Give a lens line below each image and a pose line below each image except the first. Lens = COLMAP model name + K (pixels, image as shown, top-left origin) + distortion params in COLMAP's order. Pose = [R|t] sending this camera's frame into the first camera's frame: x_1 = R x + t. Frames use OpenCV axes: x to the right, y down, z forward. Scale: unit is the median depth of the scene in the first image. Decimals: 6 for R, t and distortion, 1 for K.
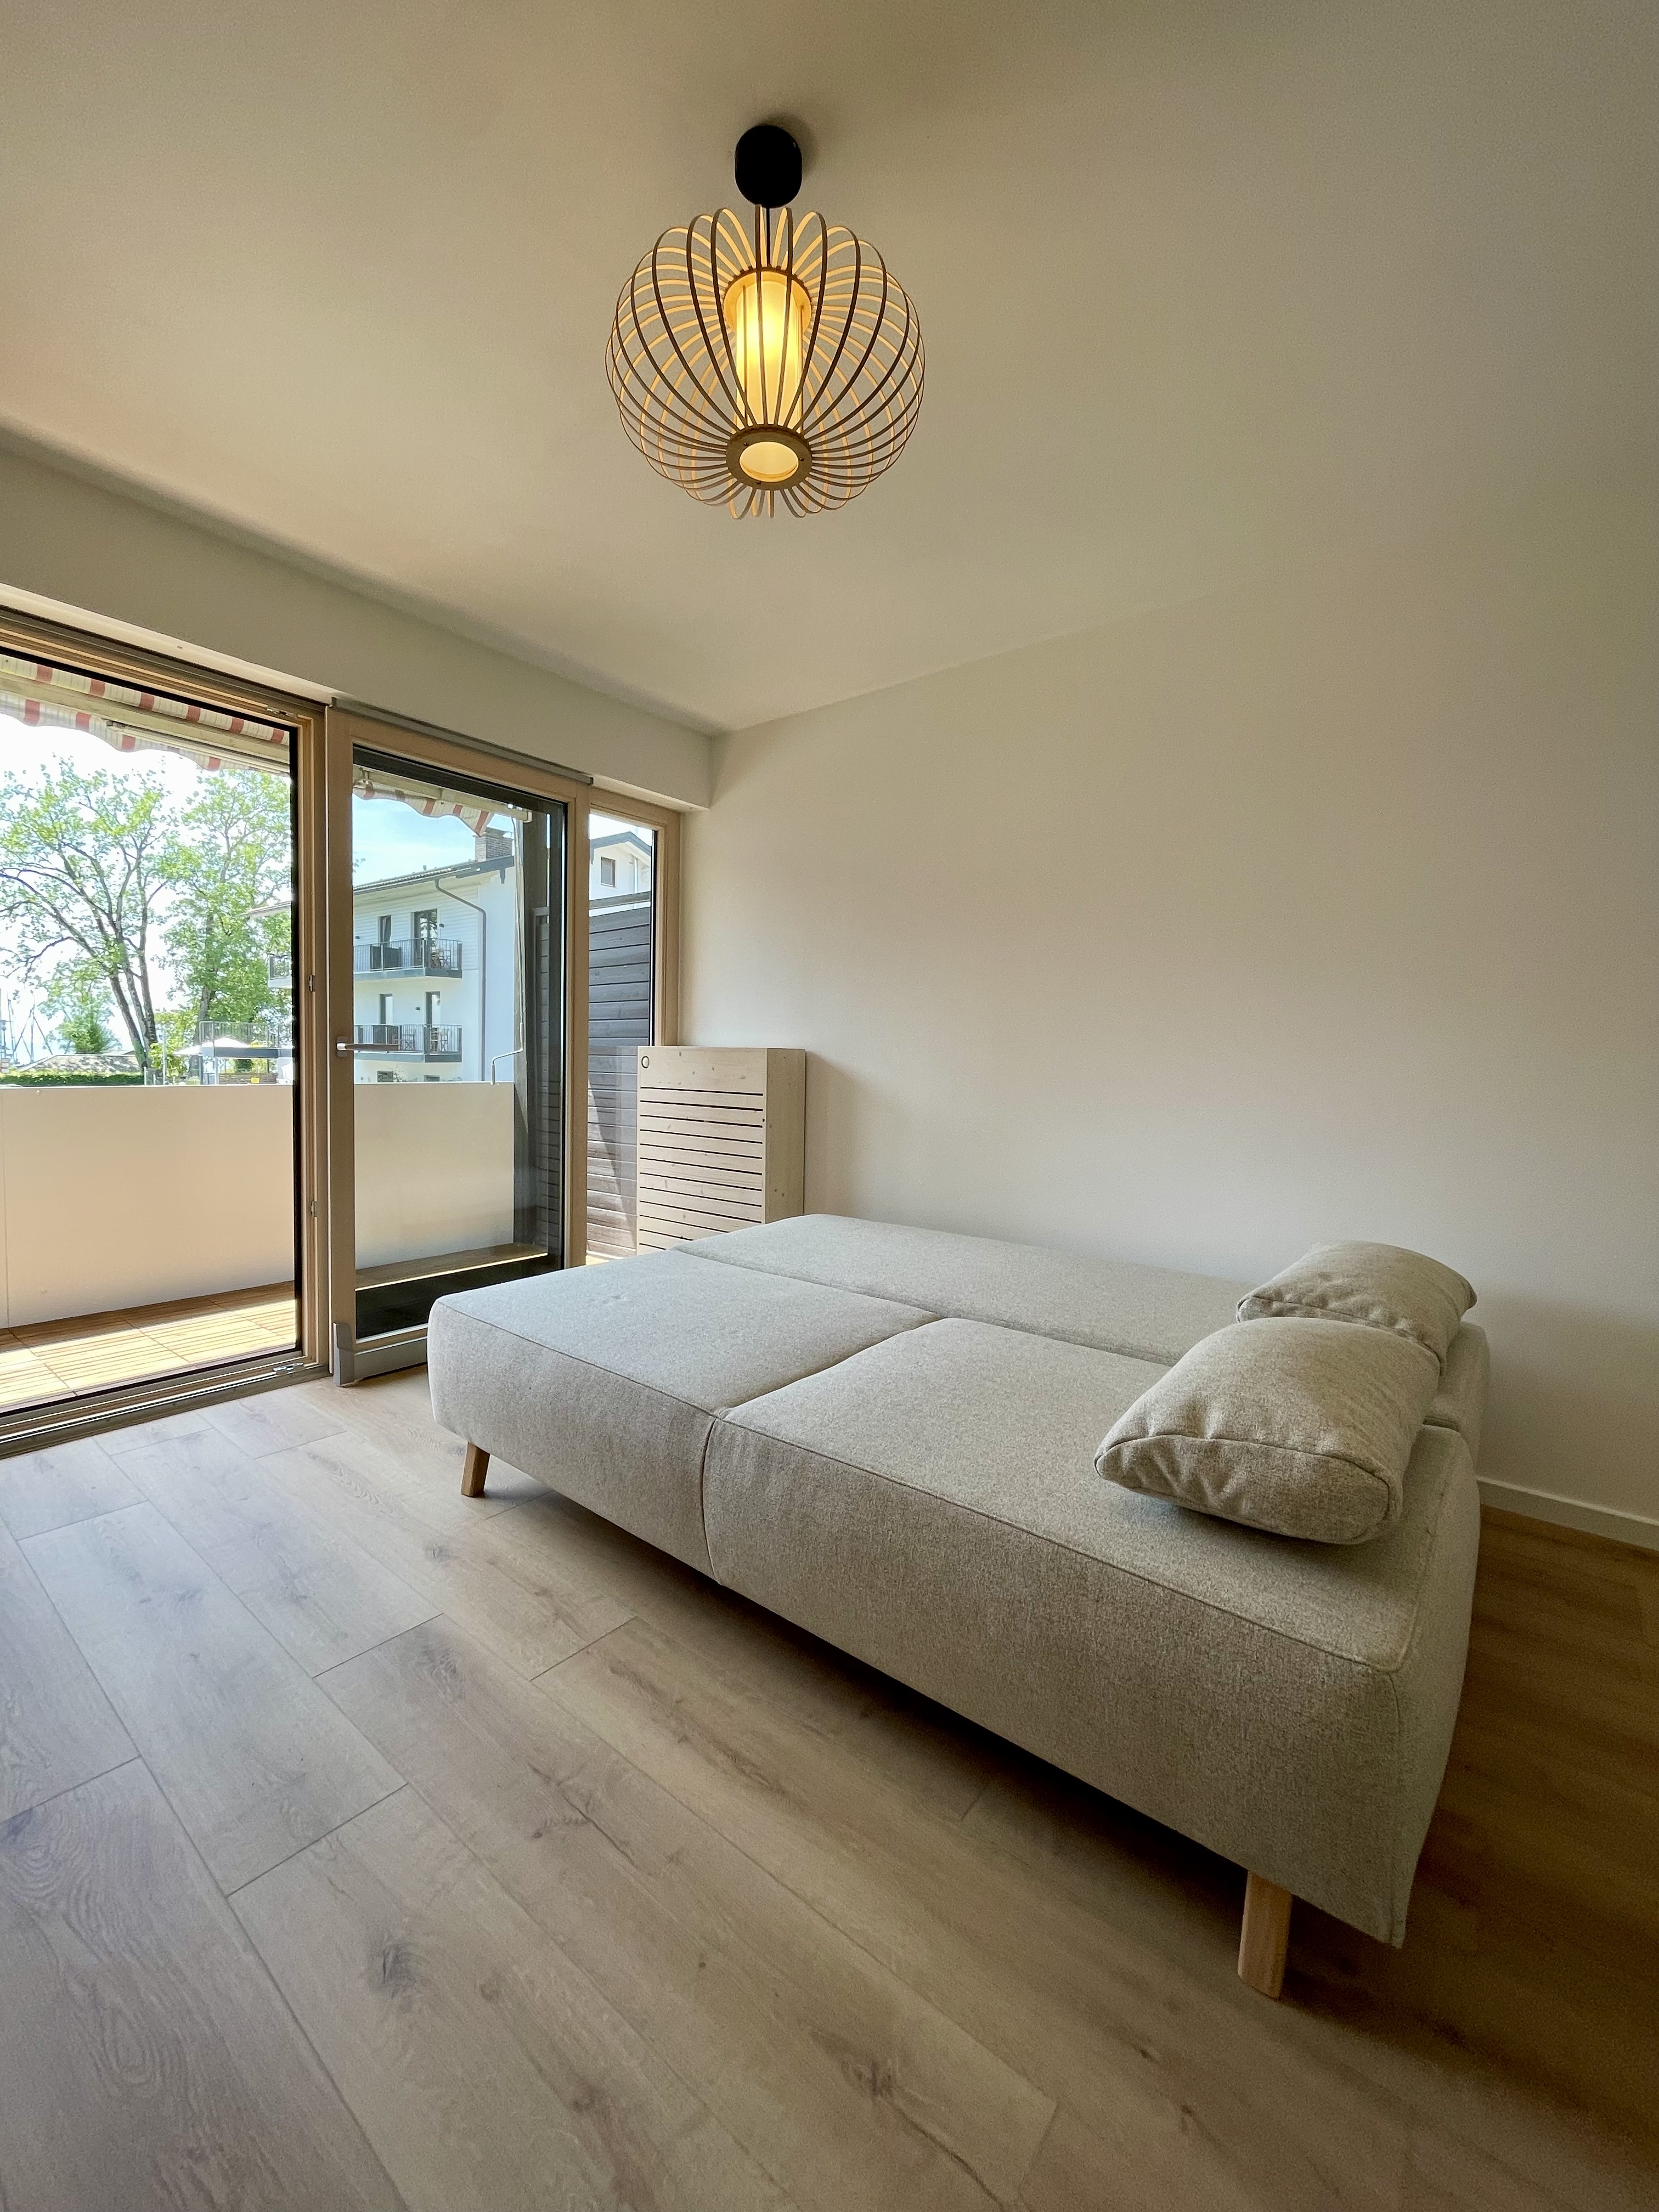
lens RADIAL K [[888.4, 0, 825.7], [0, 888.4, 1103.6], [0, 0, 1]] dist [-0.003090, -0.000220]
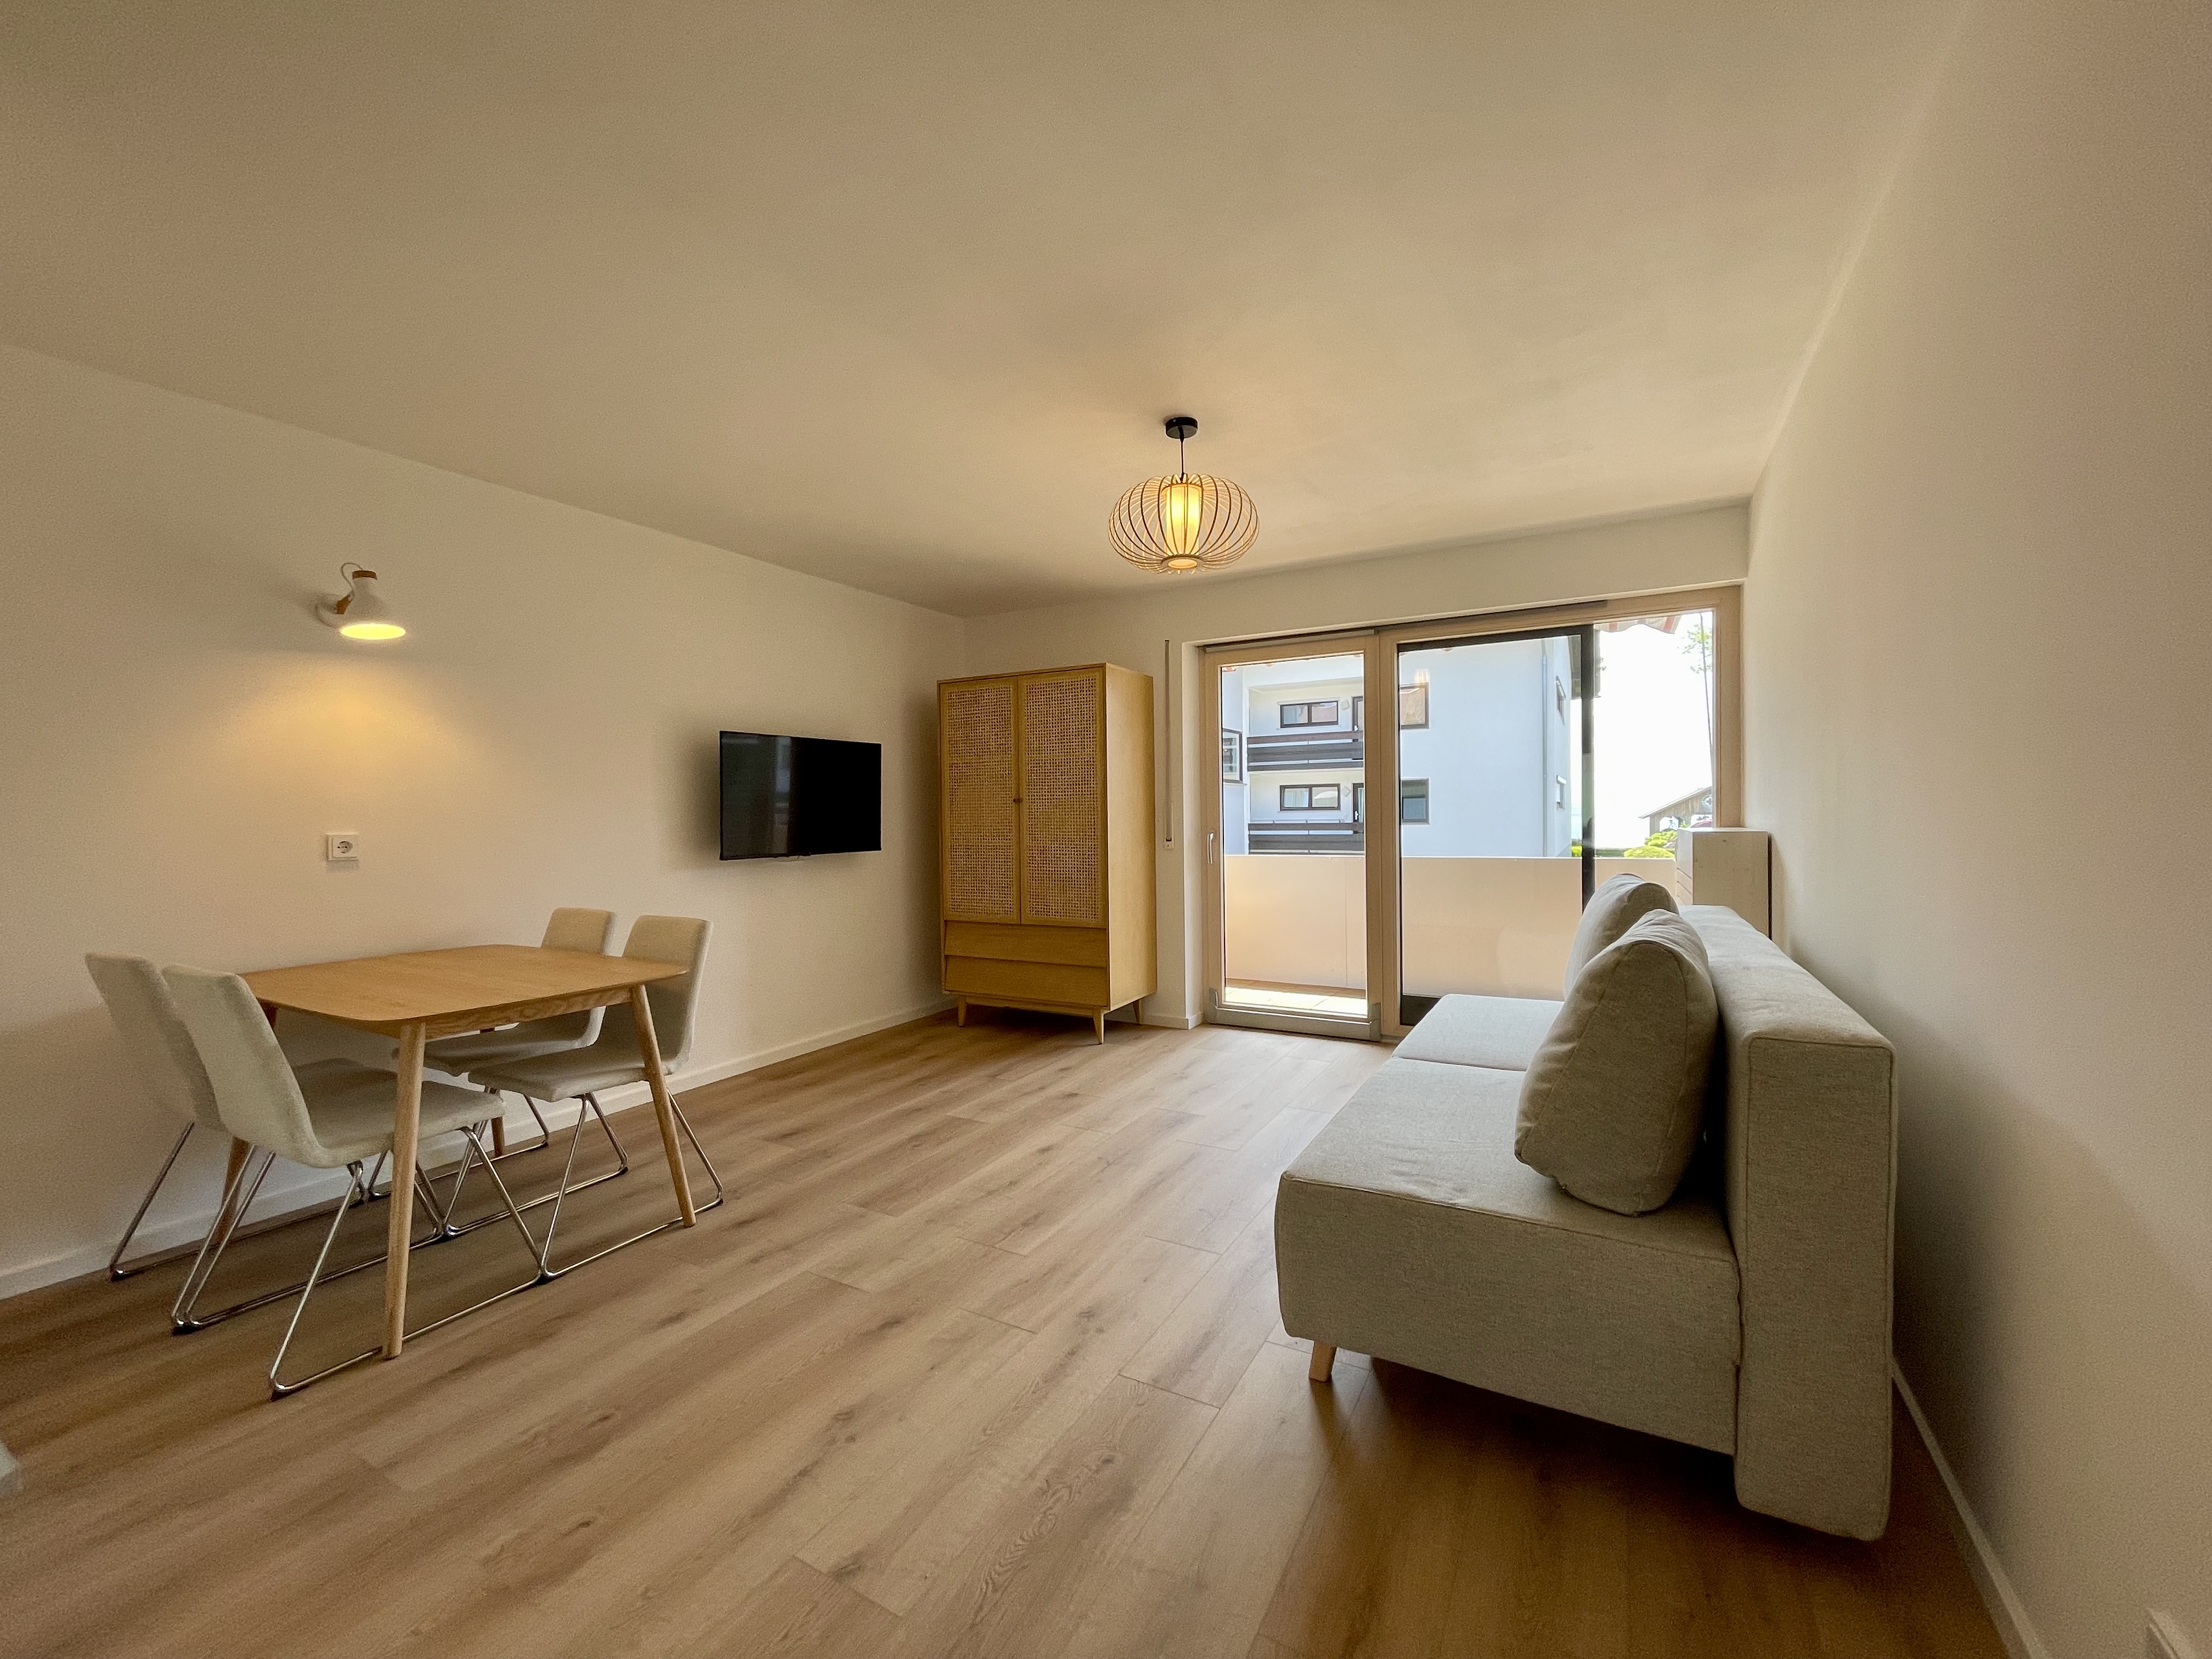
lens RADIAL K [[888.4, 0, 1100.9], [0, 888.4, 830.5], [0, 0, 1]] dist [-0.003090, -0.000220]
pose [[0.163561, -0.001824, -0.986532, 1.103201], [-0.037126, 0.999279, -0.008003, -0.042261], [0.985834, 0.037935, 0.163375, 0.283916]]
